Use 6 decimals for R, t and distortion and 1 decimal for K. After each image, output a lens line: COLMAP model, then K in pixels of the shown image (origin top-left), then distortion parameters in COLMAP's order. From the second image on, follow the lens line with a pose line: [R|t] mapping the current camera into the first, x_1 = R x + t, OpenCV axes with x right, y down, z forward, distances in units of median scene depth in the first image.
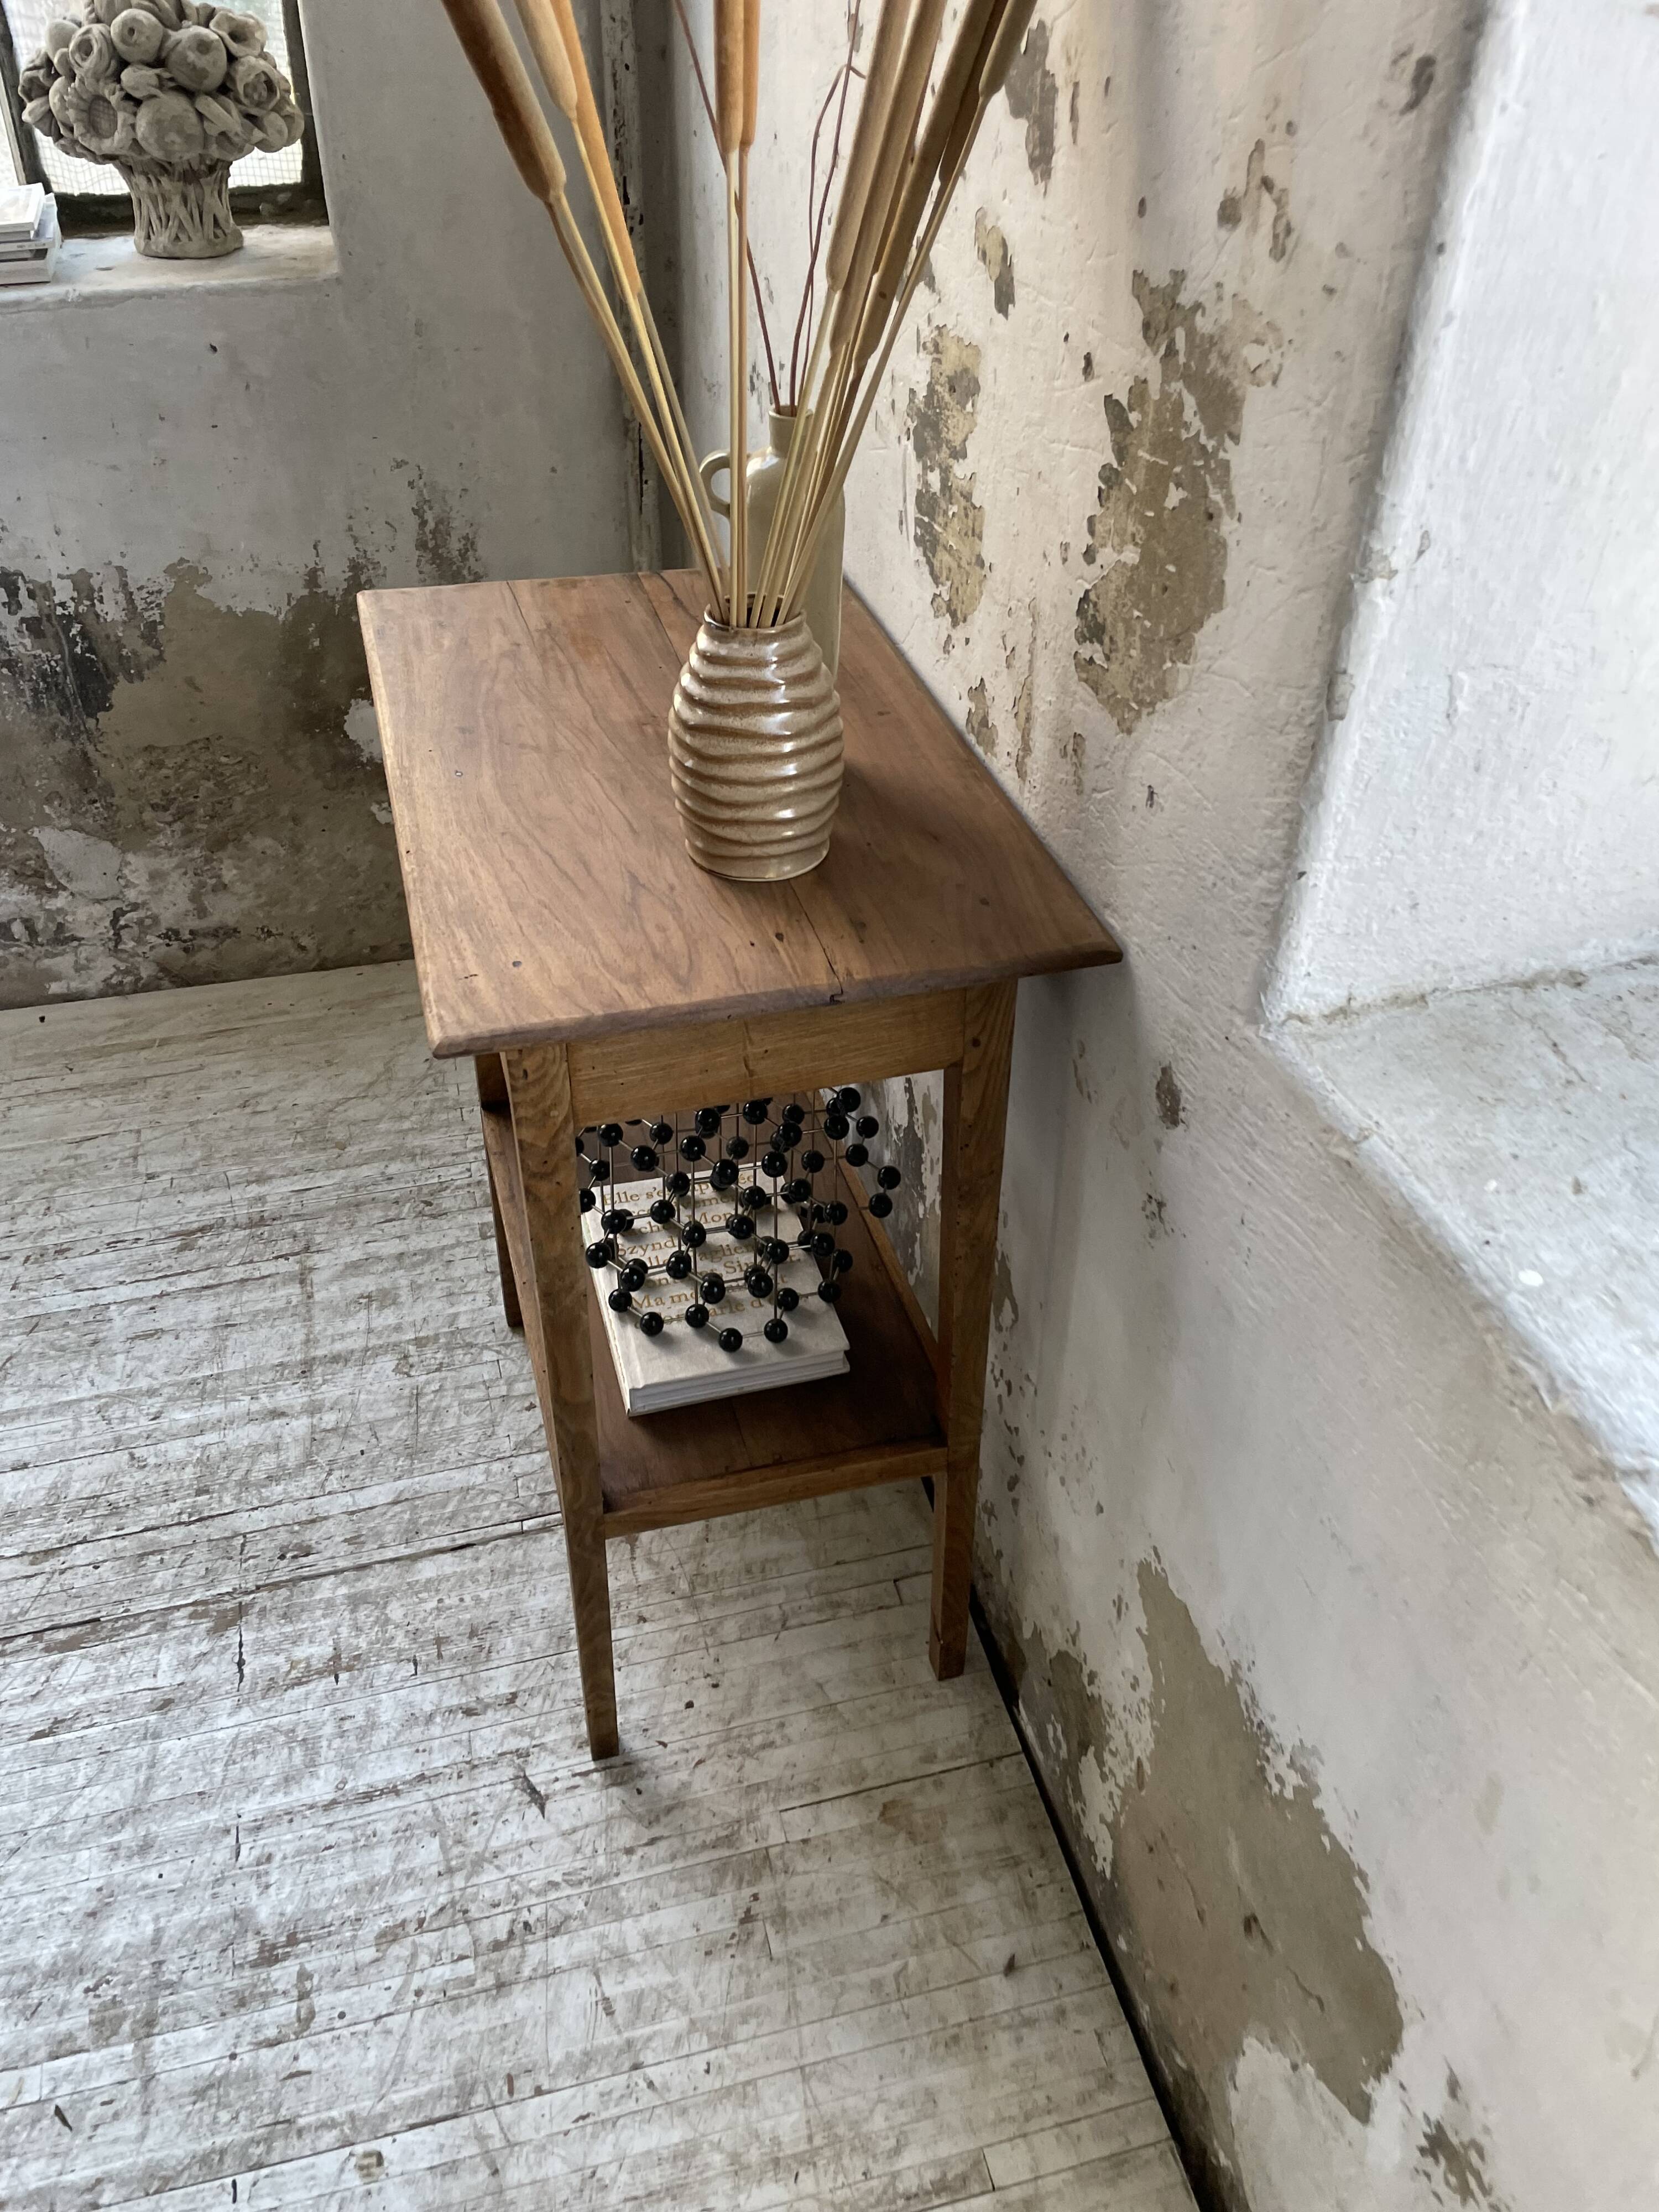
lens RADIAL K [[1680.3, 0, 812.4], [0, 1680.3, 1119.6], [0, 0, 1]] dist [0.086899, -0.119972]
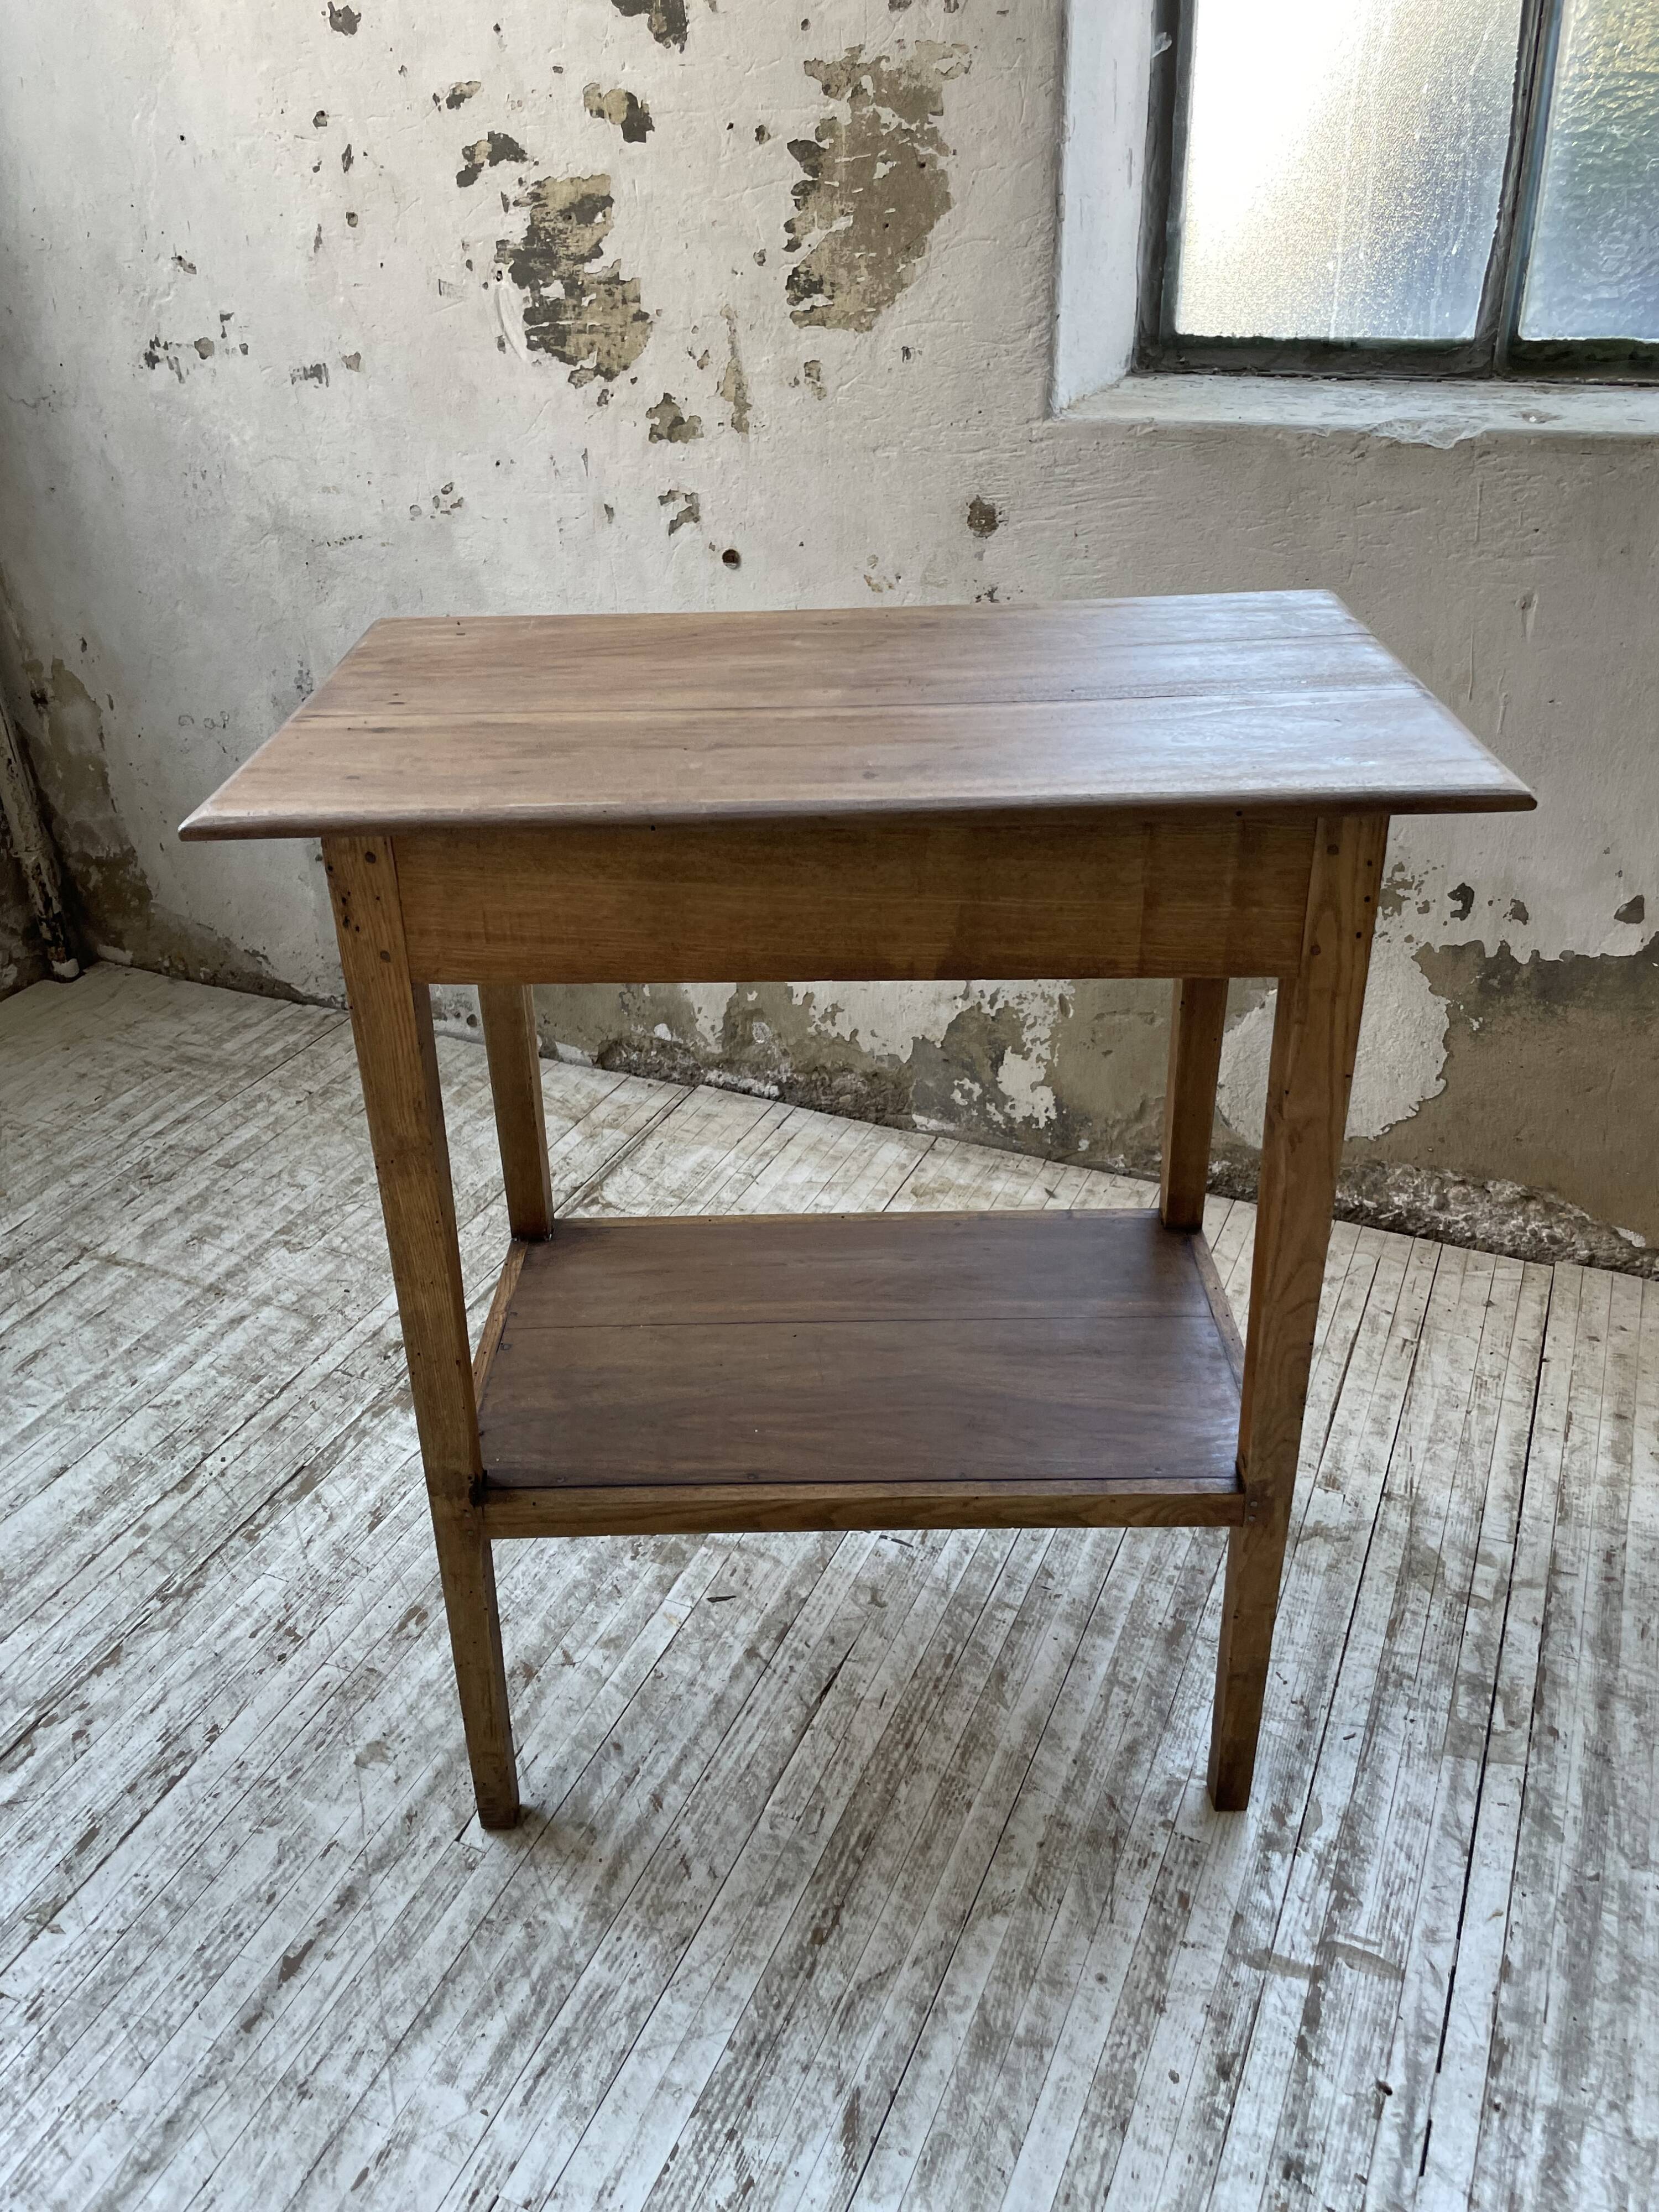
lens RADIAL K [[1680.3, 0, 847.1], [0, 1680.3, 1092.3], [0, 0, 1]] dist [0.086899, -0.119972]
pose [[0.621195, -0.404256, 0.671337, -0.854913], [0.504306, 0.861935, 0.052388, 0.222268], [-0.599827, 0.306015, 0.739299, -0.021046]]
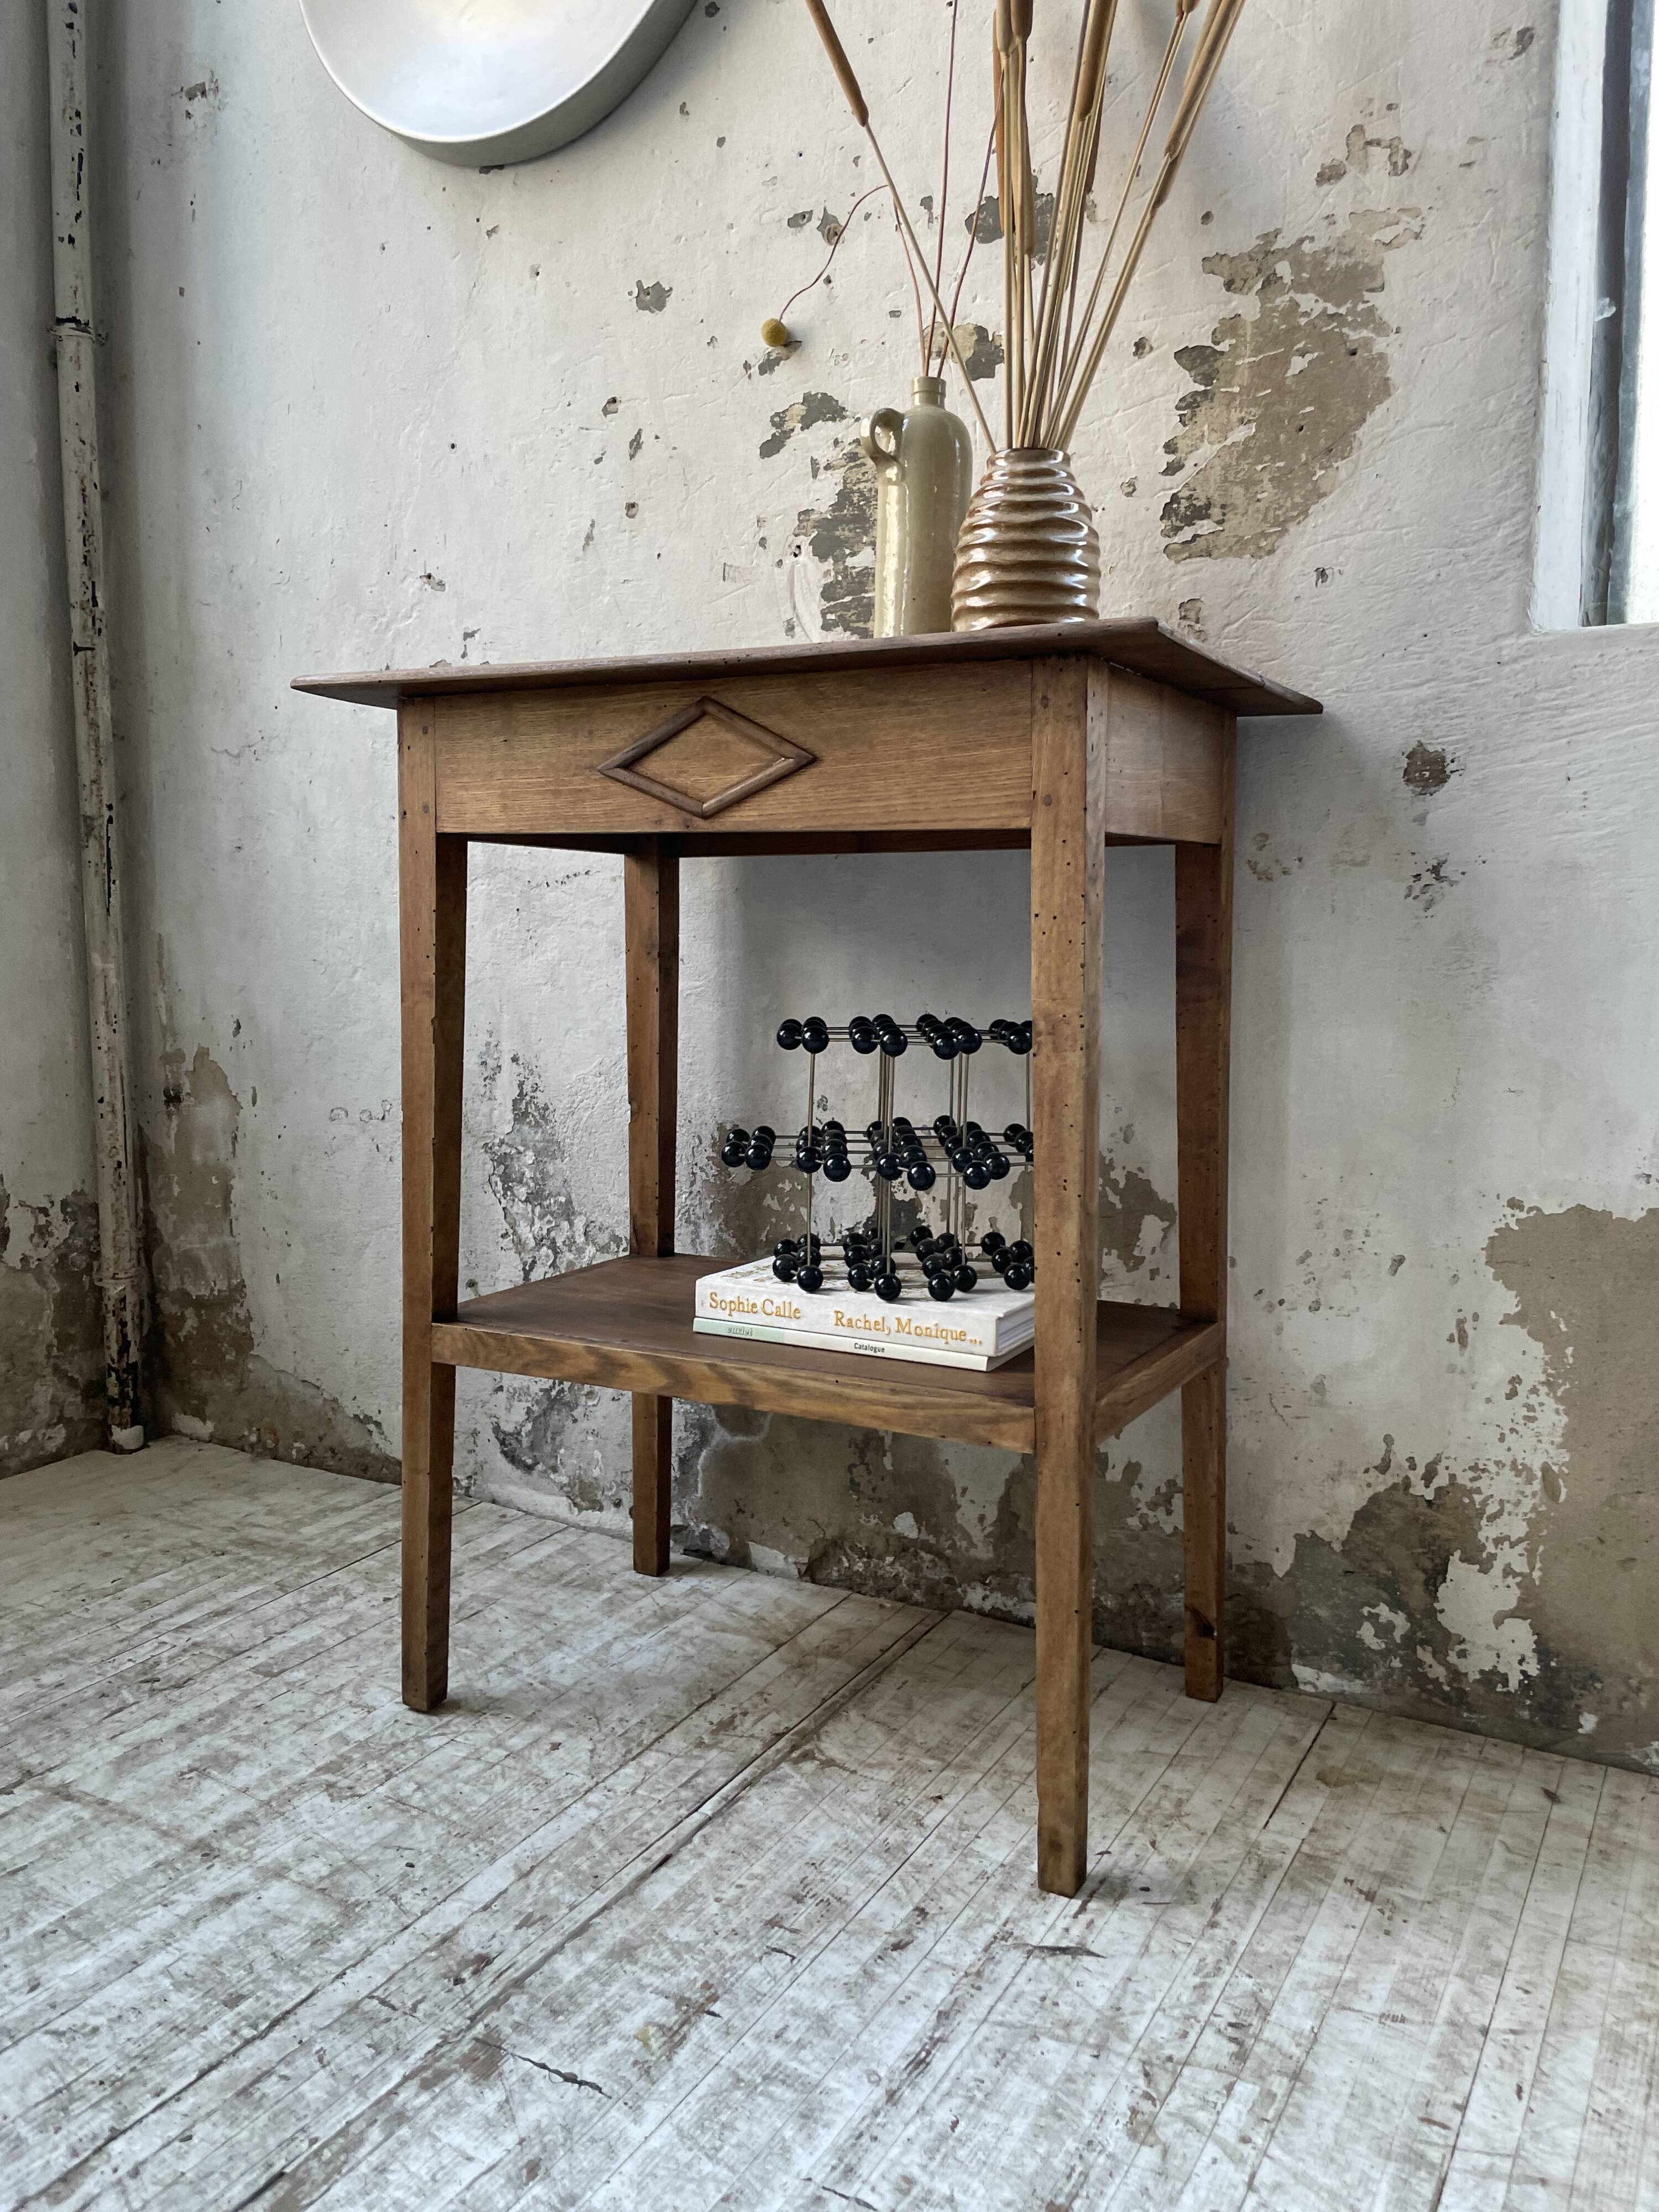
lens RADIAL K [[1680.3, 0, 850.5], [0, 1680.3, 1095.7], [0, 0, 1]] dist [0.086899, -0.119972]
pose [[0.687699, -0.079316, 0.721650, -0.694962], [0.447563, 0.828974, -0.335394, 0.286454], [-0.571627, 0.553634, 0.605584, 0.397675]]
